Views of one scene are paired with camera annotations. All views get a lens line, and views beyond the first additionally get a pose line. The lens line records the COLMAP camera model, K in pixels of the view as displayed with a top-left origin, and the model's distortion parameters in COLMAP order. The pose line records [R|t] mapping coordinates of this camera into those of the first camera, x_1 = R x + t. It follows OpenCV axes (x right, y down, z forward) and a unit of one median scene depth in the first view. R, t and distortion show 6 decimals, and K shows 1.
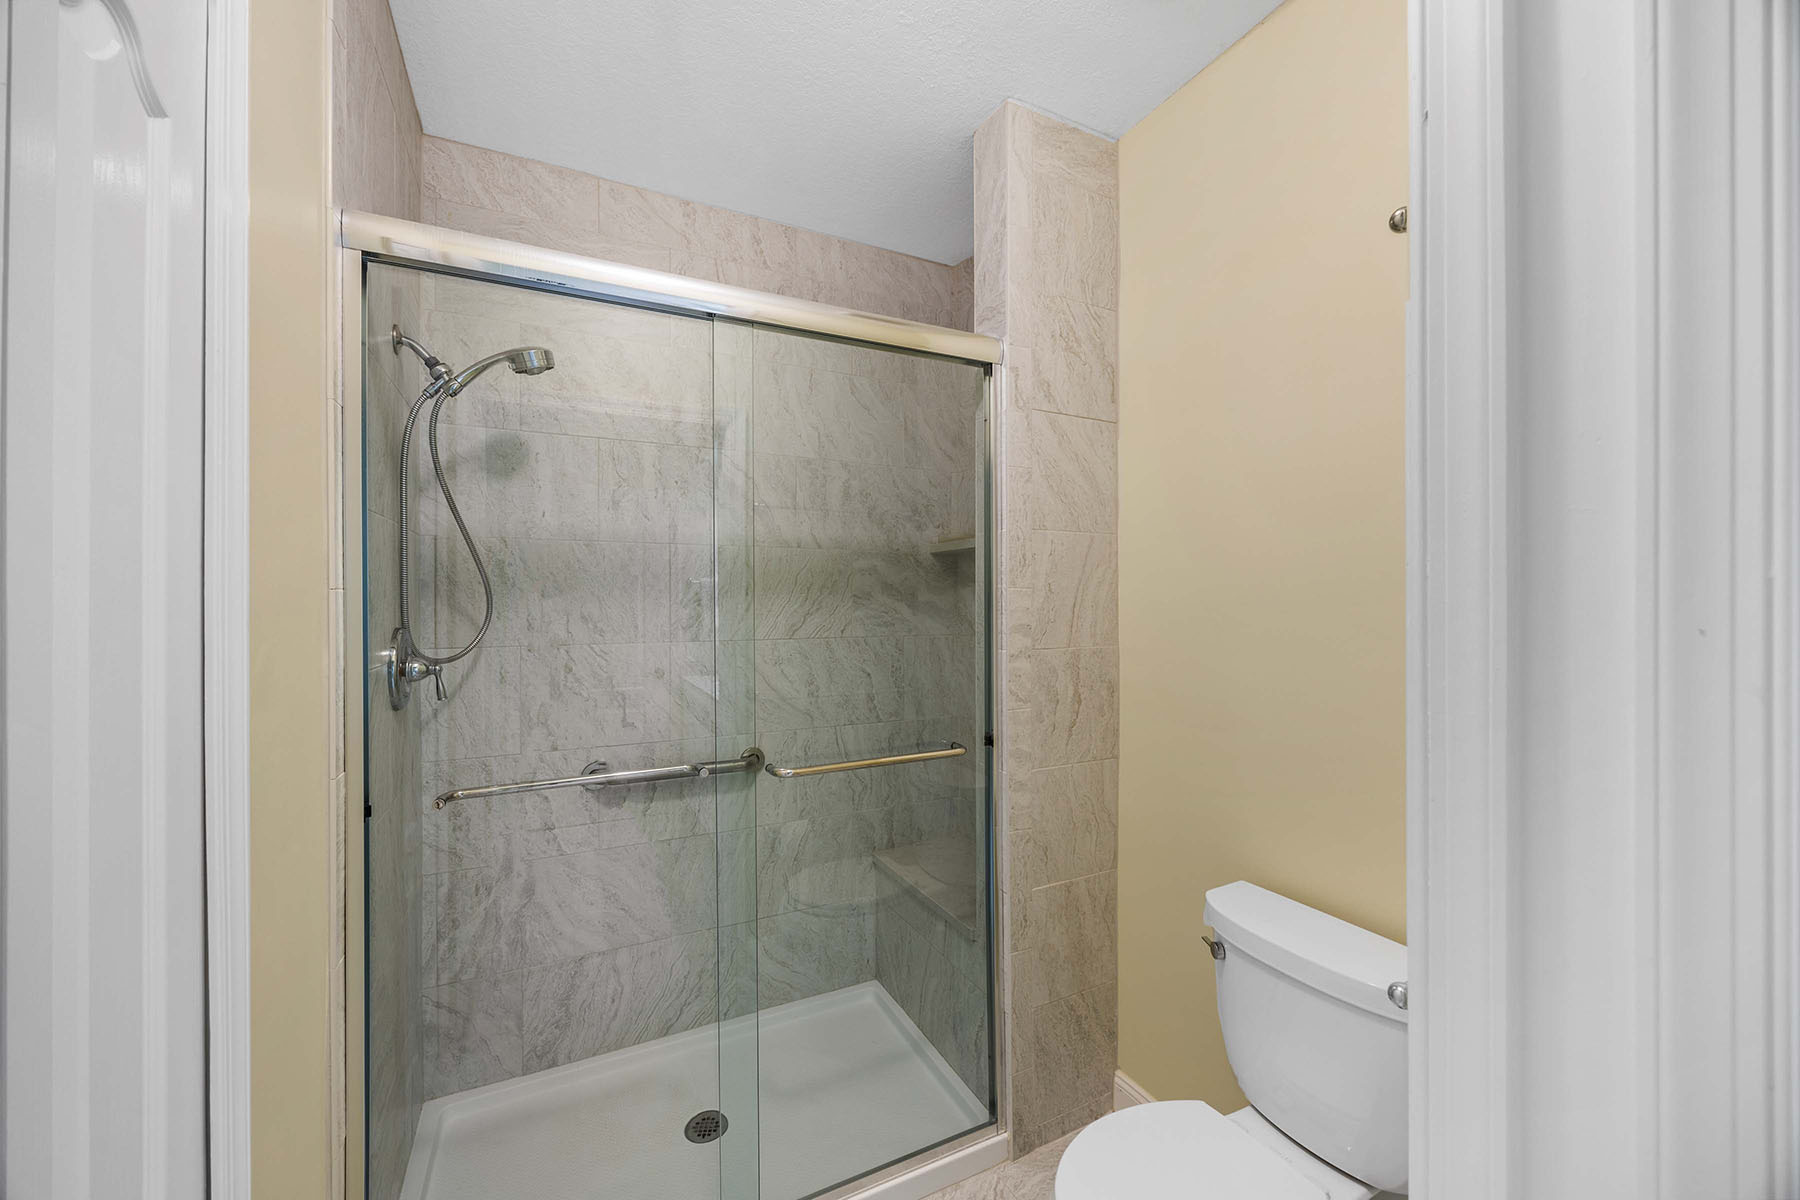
lens RADIAL K [[685.5, 0, 900.0], [0, 685.5, 601.2], [0, 0, 1]] dist [-0.002905, 0.000548]
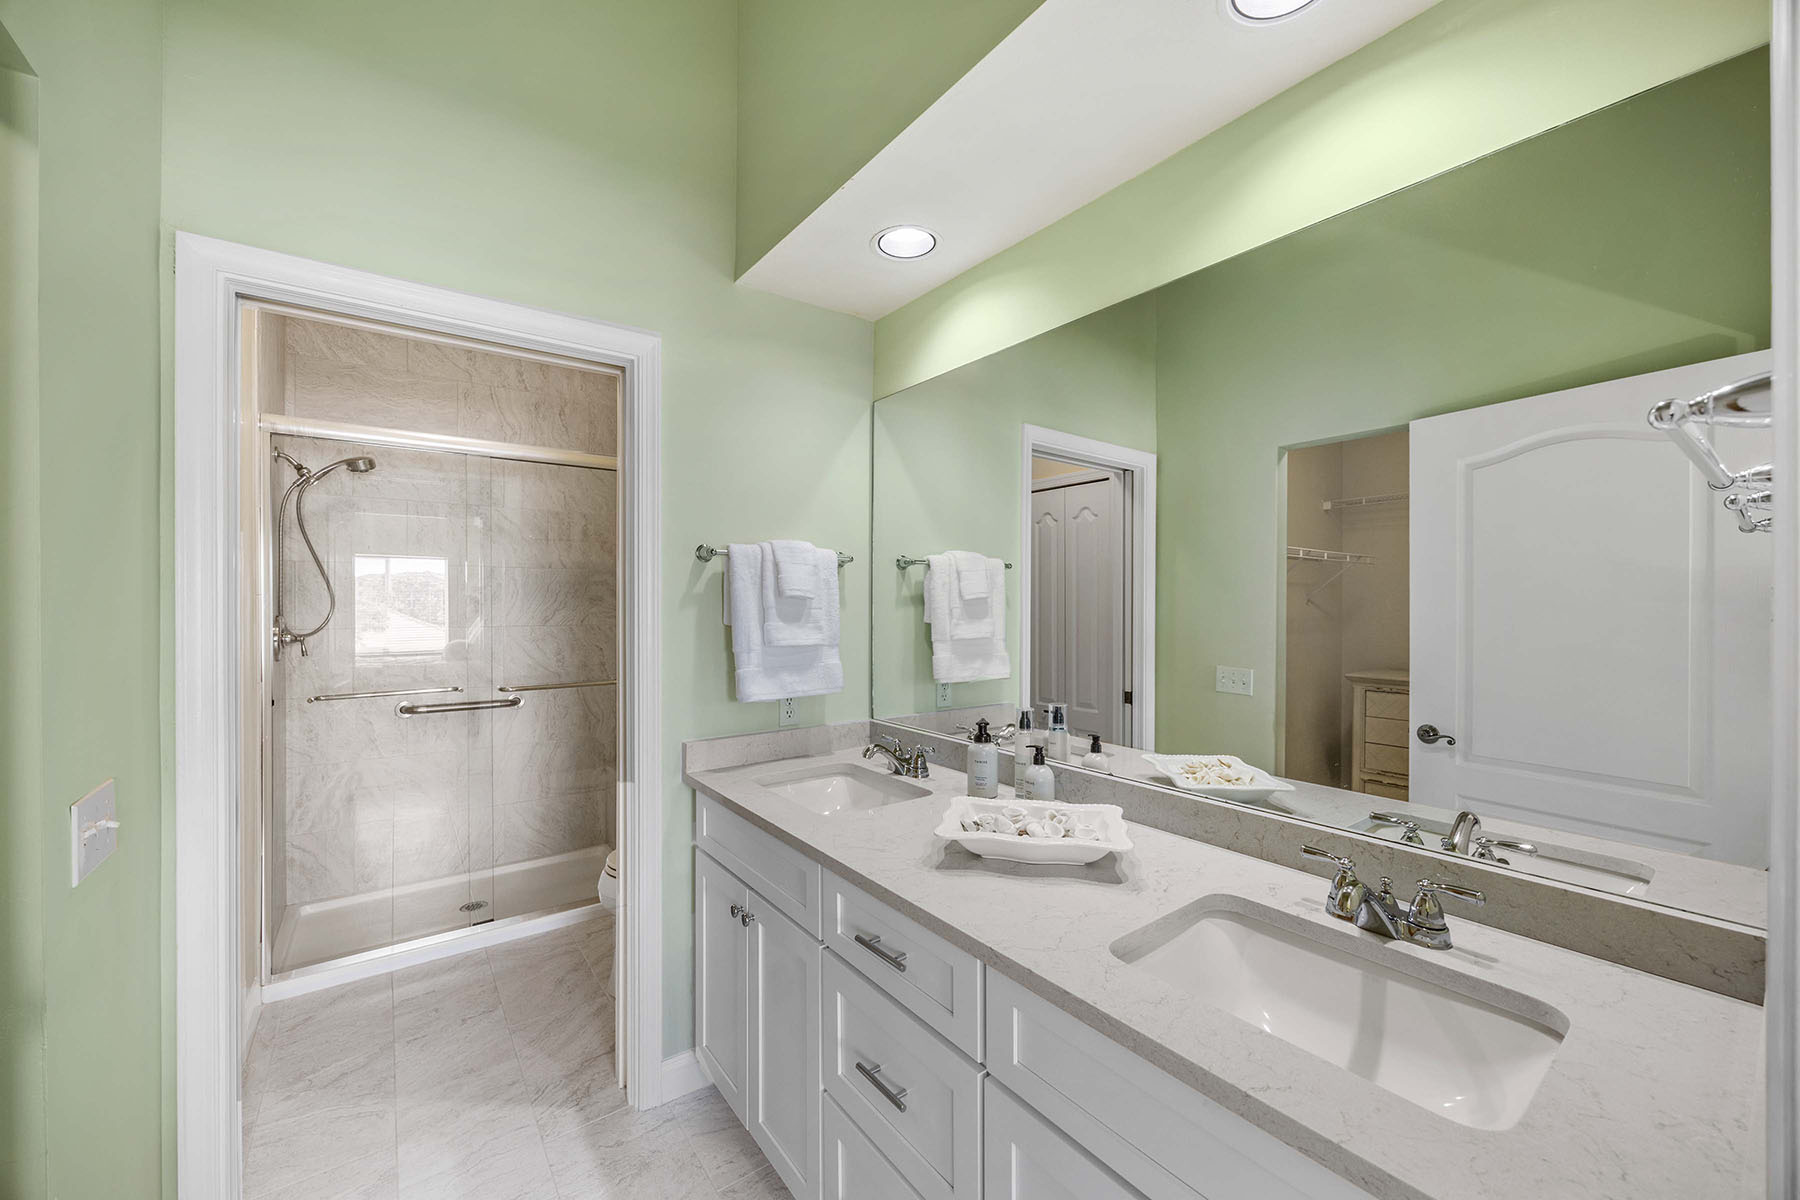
lens RADIAL K [[685.5, 0, 902.1], [0, 685.5, 607.4], [0, 0, 1]] dist [-0.002905, 0.000548]
pose [[0.983286, 0.005684, 0.181981, 0.472822], [-0.007667, 0.999919, 0.010195, -0.012759], [-0.181908, -0.011420, 0.983249, -0.912747]]
